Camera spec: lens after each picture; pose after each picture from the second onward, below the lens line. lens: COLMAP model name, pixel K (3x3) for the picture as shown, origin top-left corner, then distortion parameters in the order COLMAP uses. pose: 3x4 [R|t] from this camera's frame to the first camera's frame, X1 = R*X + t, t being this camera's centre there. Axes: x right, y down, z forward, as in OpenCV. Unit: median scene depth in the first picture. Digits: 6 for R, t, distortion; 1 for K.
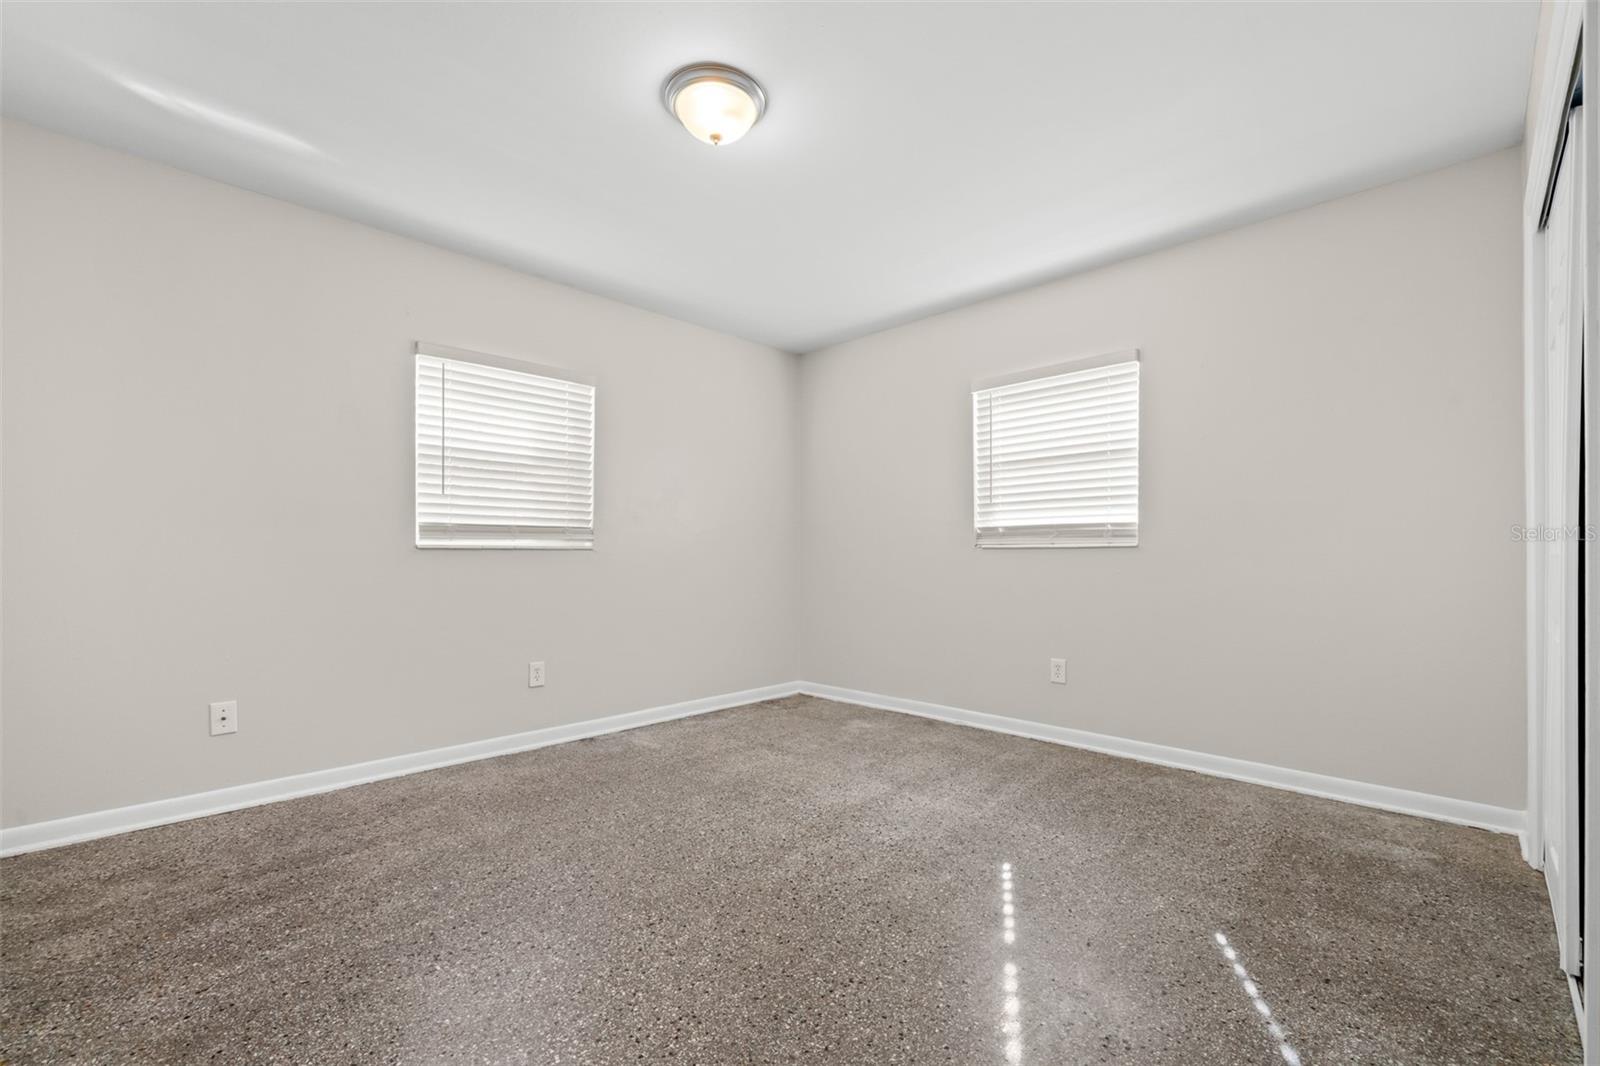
lens RADIAL K [[681.6, 0, 794.0], [0, 681.6, 550.5], [0, 0, 1]] dist [0.000529, -0.000375]
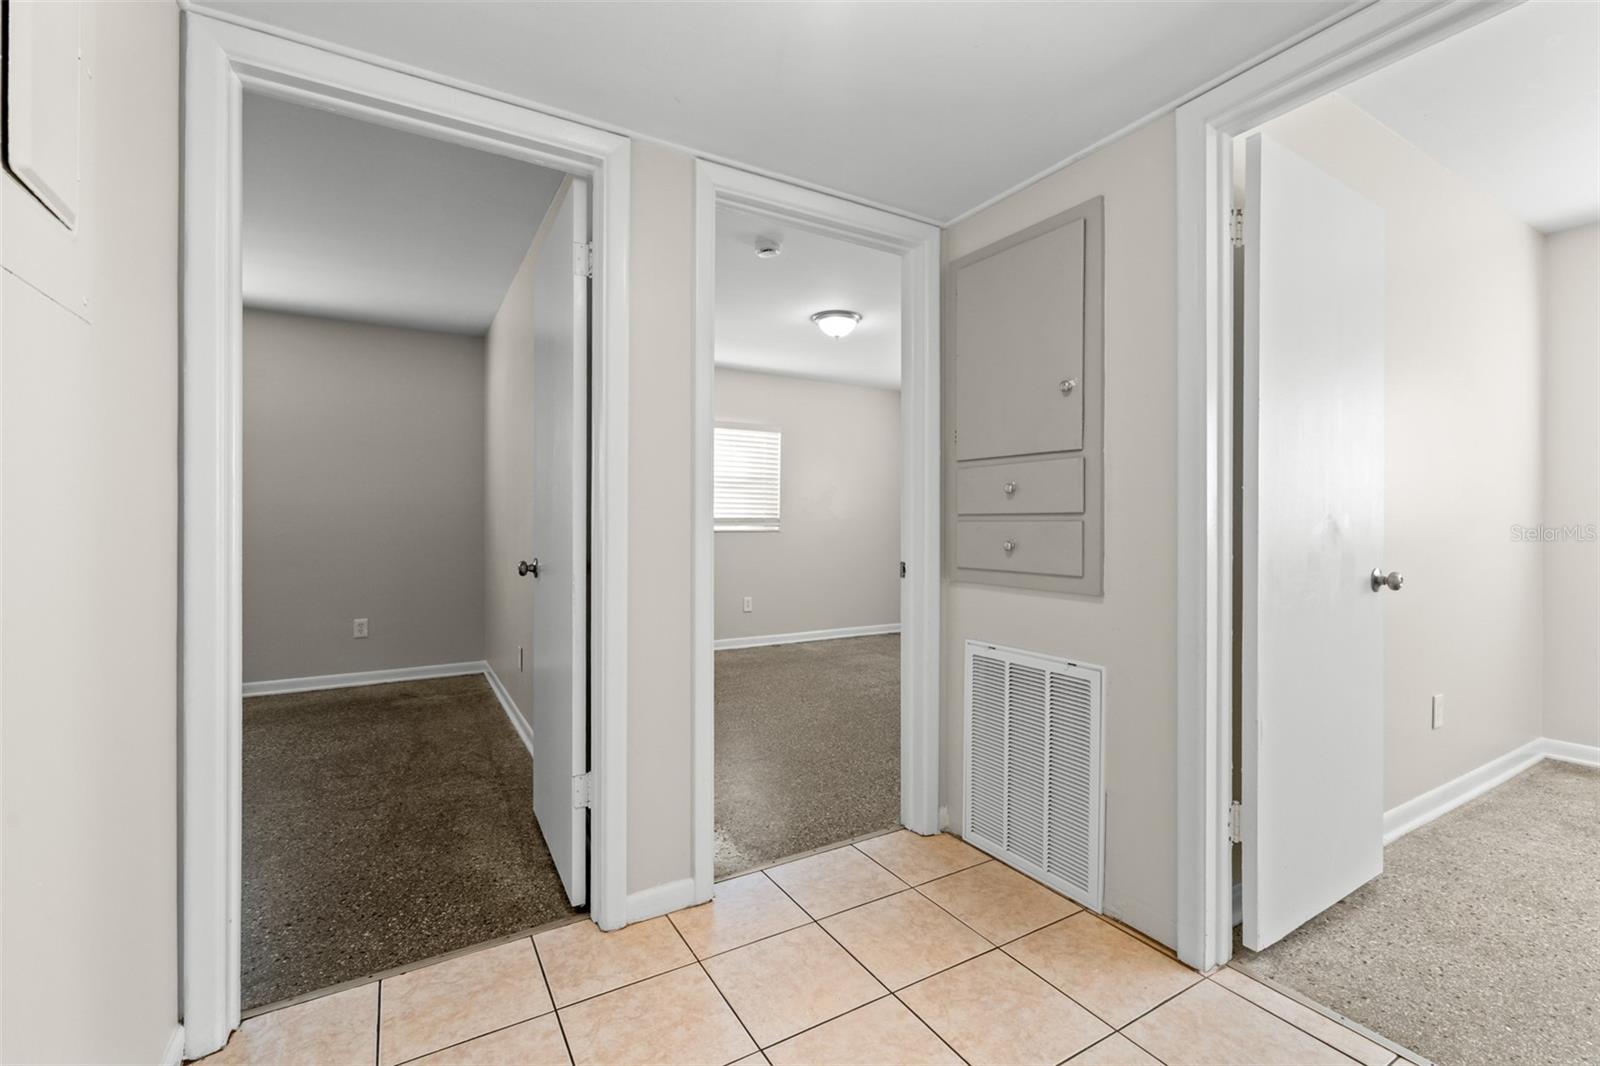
lens RADIAL K [[688.7, 0, 805.5], [0, 688.7, 523.7], [0, 0, 1]] dist [0.002237, 0.000518]
pose [[0.969177, 0.002545, -0.246352, 0.268071], [-0.000702, 0.999971, 0.007565, -0.049704], [0.246365, -0.007159, 0.969151, -0.906041]]
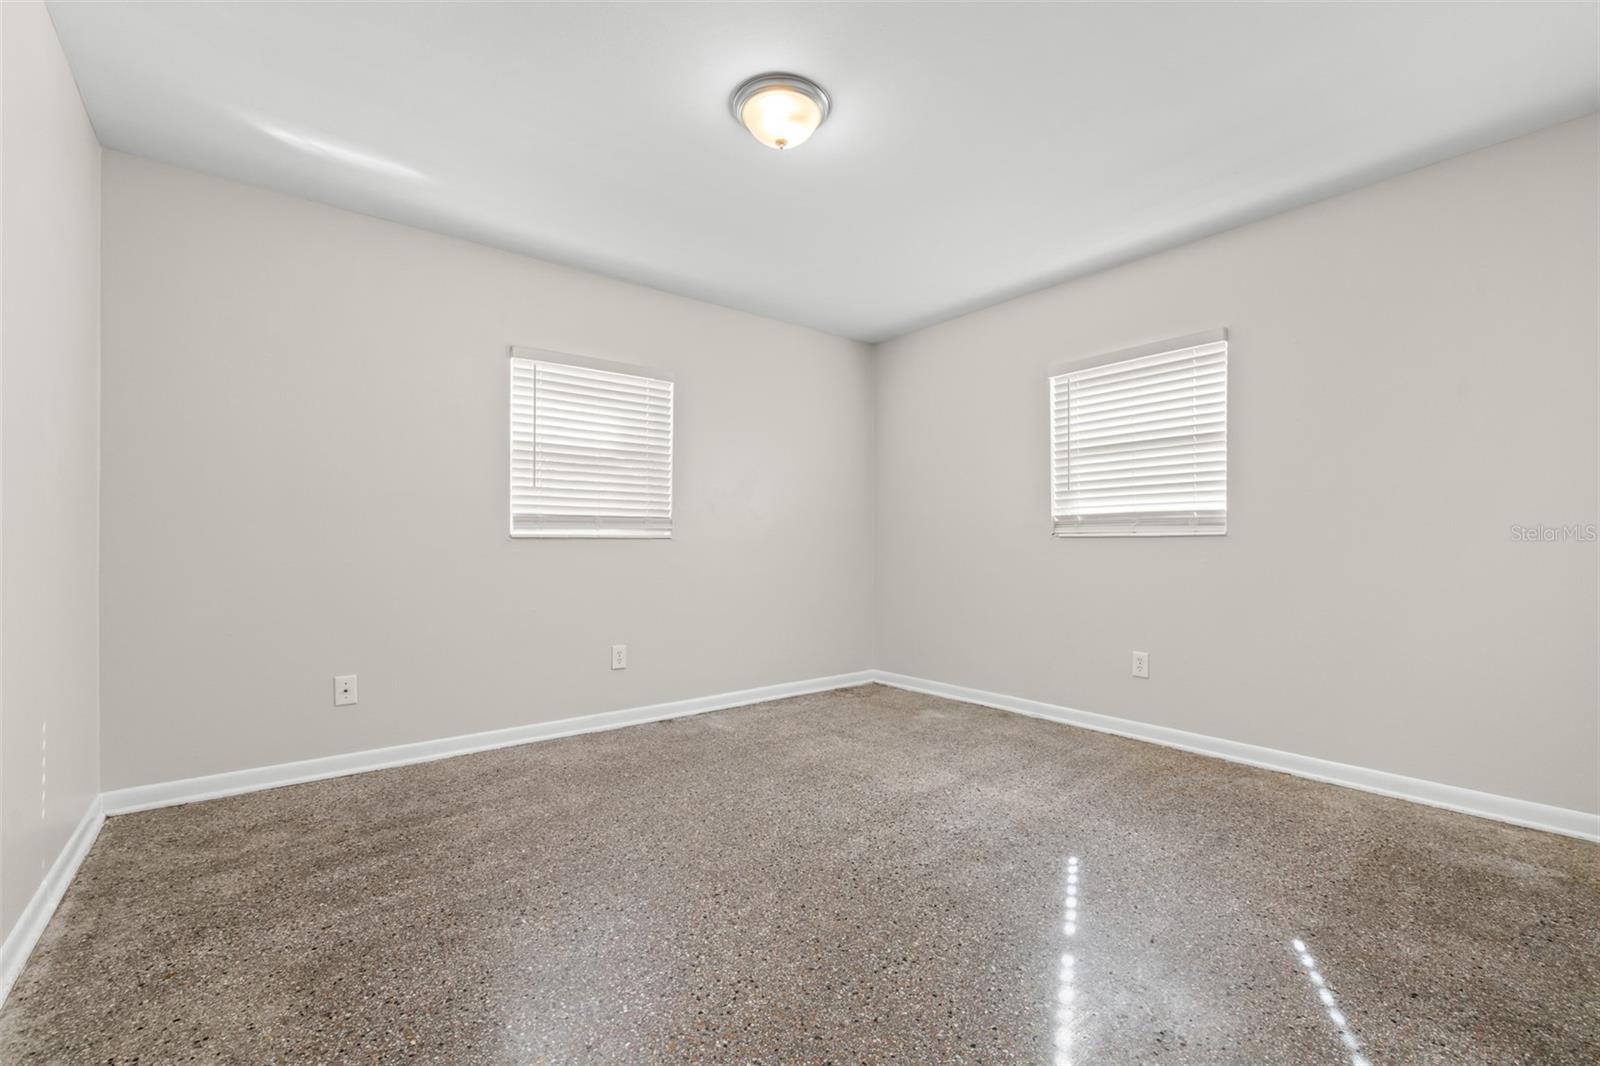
lens RADIAL K [[687.1, 0, 796.2], [0, 687.1, 535.2], [0, 0, 1]] dist [0.000537, -0.000100]
pose [[0.993022, -0.000973, -0.117924, 0.027665], [0.000253, 0.999981, -0.006124, -0.000156], [0.117928, 0.006051, 0.993004, -0.030568]]
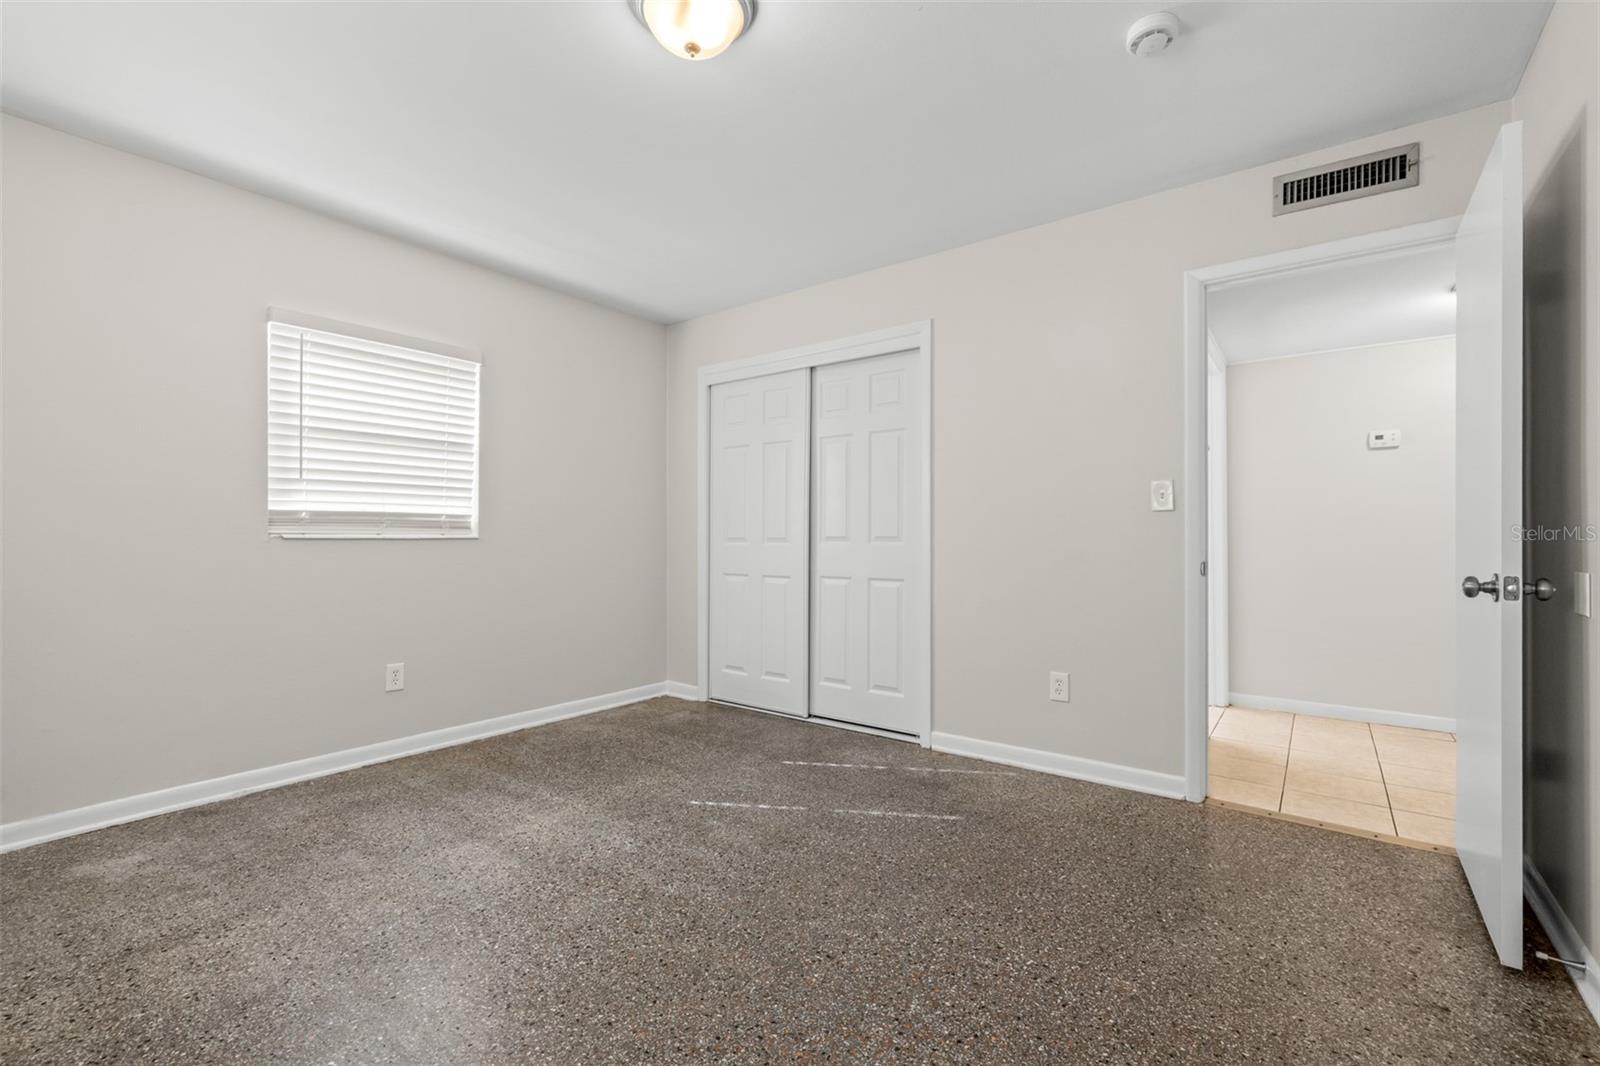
lens RADIAL K [[696.0, 0, 796.5], [0, 696.0, 535.9], [0, 0, 1]] dist [-0.000158, -0.000132]
pose [[-0.136568, 0.002570, 0.990627, -0.824035], [-0.009162, 0.999951, -0.003858, -0.013462], [-0.990588, -0.009603, -0.136538, 0.851593]]
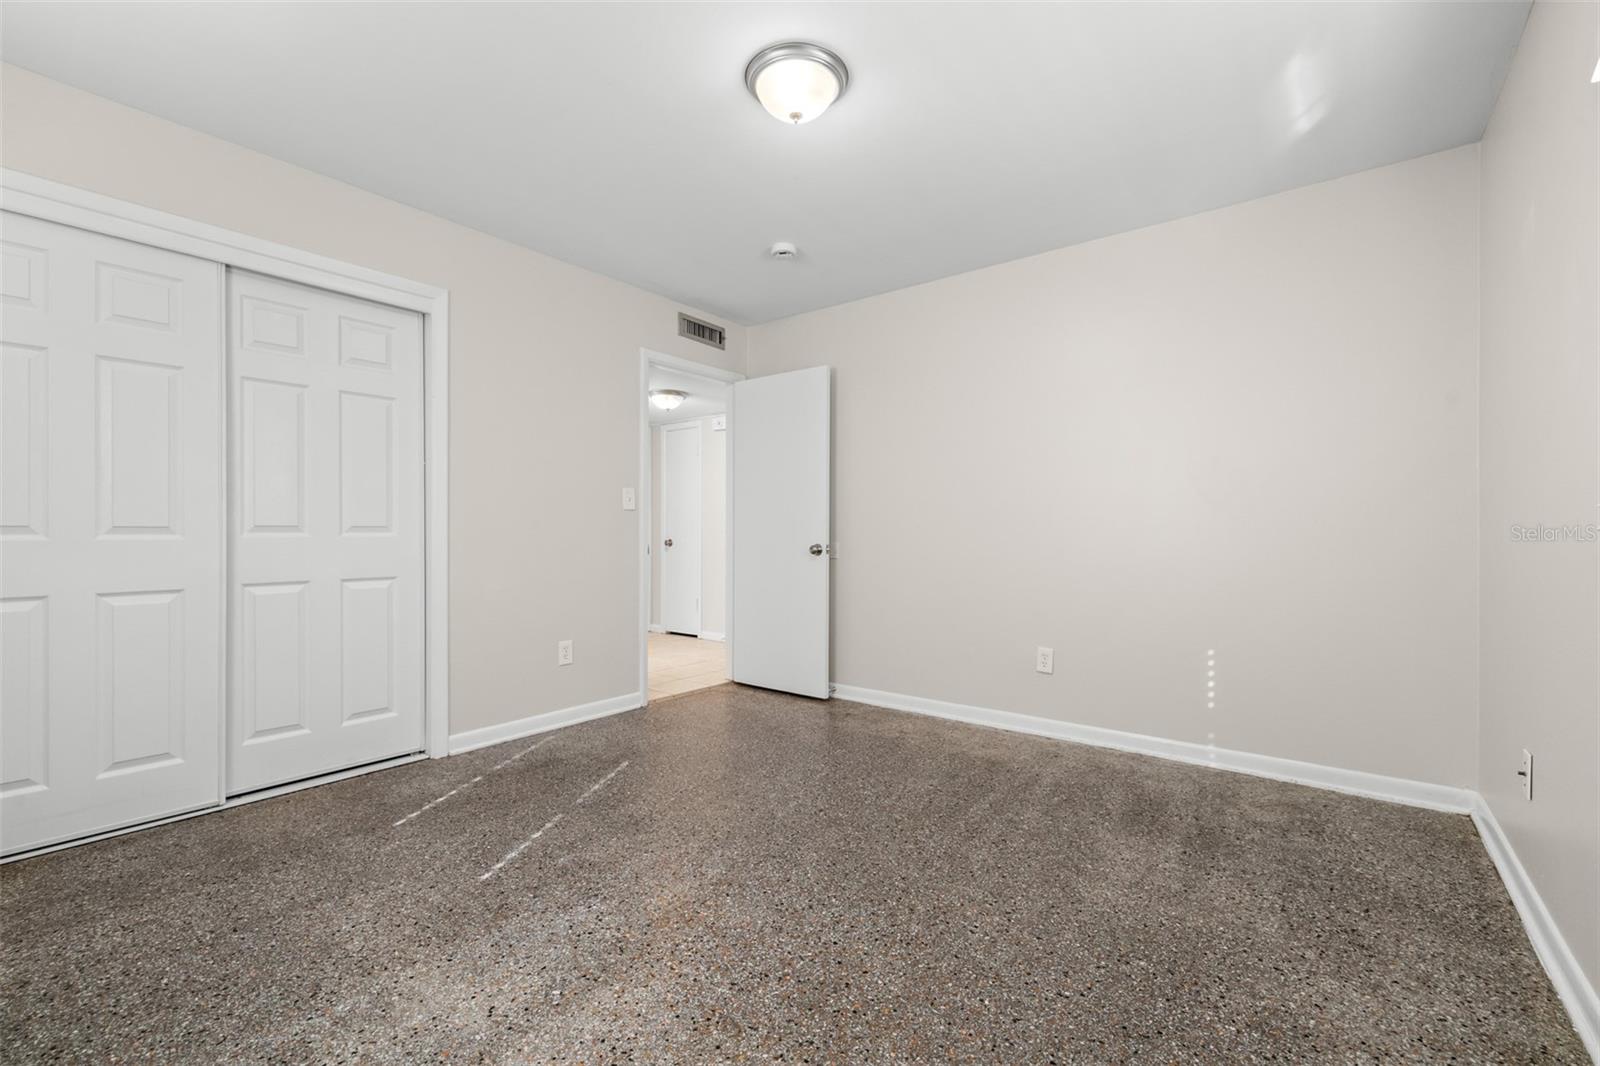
lens RADIAL K [[676.6, 0, 808.4], [0, 676.6, 538.5], [0, 0, 1]] dist [-0.000428, -0.000131]
pose [[-0.990918, -0.000310, -0.134468, -0.001225], [-0.000296, 1.000000, -0.000125, 0.001577], [0.134468, -0.000084, -0.990918, 1.692628]]
